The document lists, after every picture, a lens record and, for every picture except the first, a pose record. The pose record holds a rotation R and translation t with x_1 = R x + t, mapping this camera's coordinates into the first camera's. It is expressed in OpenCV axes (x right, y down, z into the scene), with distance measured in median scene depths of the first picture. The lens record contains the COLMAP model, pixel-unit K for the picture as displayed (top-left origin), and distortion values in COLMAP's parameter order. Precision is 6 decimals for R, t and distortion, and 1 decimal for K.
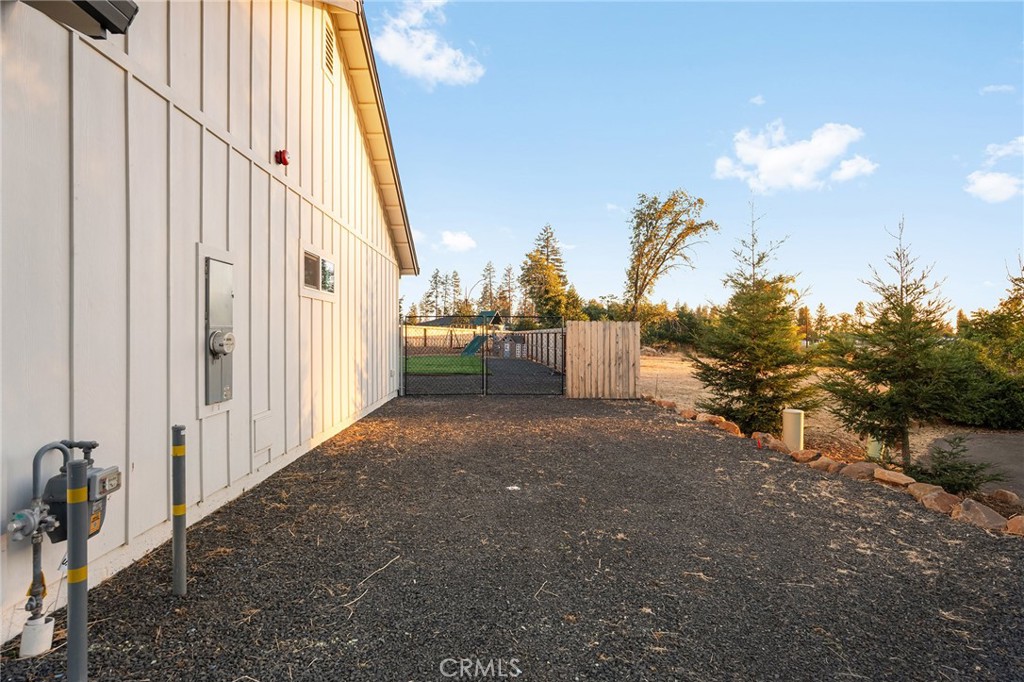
lens RADIAL K [[540.4, 0, 525.2], [0, 540.4, 334.8], [0, 0, 1]] dist [-0.001012, -0.000154]
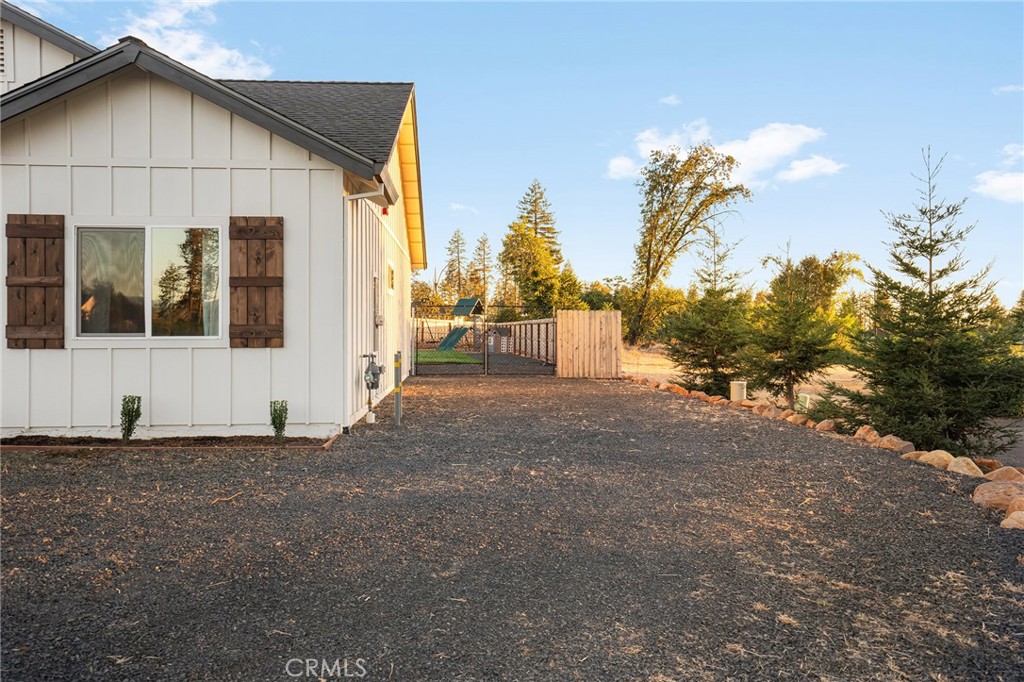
lens RADIAL K [[760.8, 0, 511.3], [0, 760.8, 325.4], [0, 0, 1]] dist [-0.002963, 0.042749]
pose [[0.999946, 0.001215, 0.010316, -0.006881], [-0.001150, 0.999979, -0.006310, 0.003141], [-0.010323, 0.006297, 0.999927, -0.112253]]
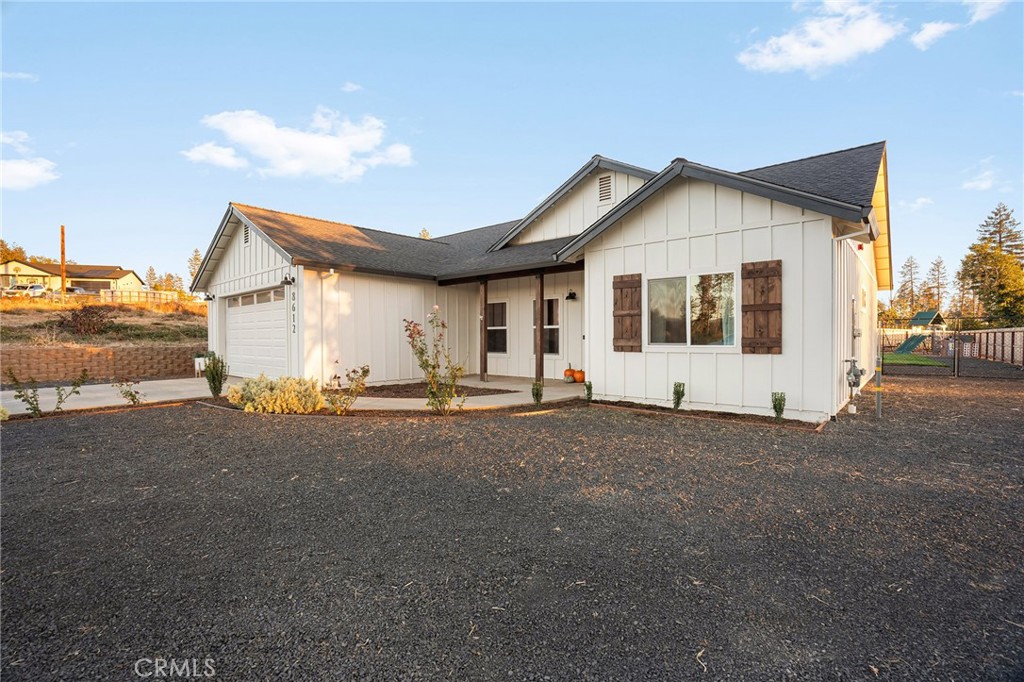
lens RADIAL K [[472.8, 0, 531.4], [0, 472.8, 344.5], [0, 0, 1]] dist [0.002980, 0.001601]
pose [[0.744023, 0.009249, -0.668090, -0.013471], [0.001578, 0.999877, 0.015599, 0.002058], [0.668152, -0.012660, 0.743917, -0.105080]]
